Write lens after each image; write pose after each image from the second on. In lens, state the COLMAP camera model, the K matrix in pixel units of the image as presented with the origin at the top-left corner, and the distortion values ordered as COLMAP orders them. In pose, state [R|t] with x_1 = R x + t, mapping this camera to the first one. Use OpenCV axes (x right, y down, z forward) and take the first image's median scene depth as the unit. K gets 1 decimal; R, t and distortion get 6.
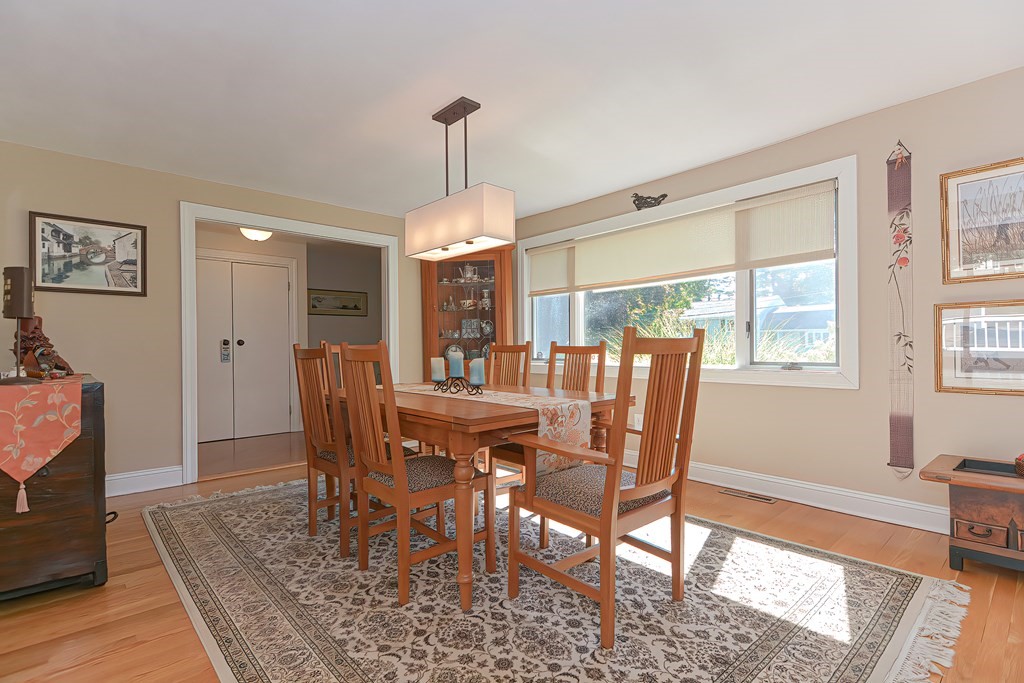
lens RADIAL K [[499.0, 0, 515.5], [0, 499.0, 345.3], [0, 0, 1]] dist [0.002457, -0.001218]
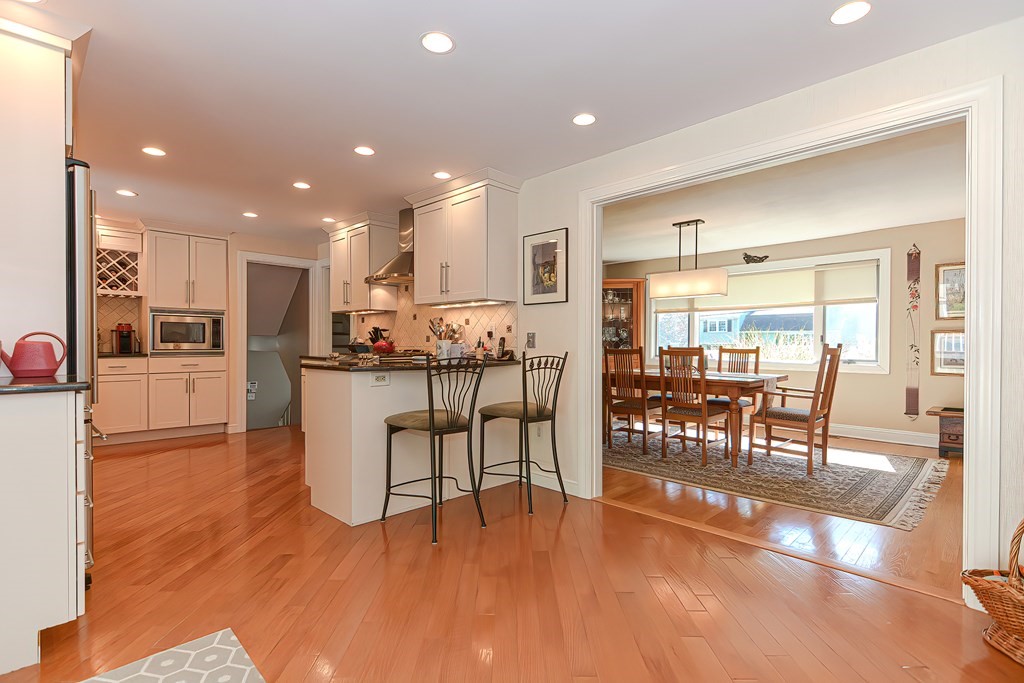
lens RADIAL K [[499.0, 0, 516.3], [0, 499.0, 346.7], [0, 0, 1]] dist [0.002457, -0.001218]
pose [[0.998397, 0.014331, 0.054754, -0.817365], [-0.014750, 0.999865, 0.007248, -0.007556], [-0.054643, -0.008044, 0.998474, -0.795674]]
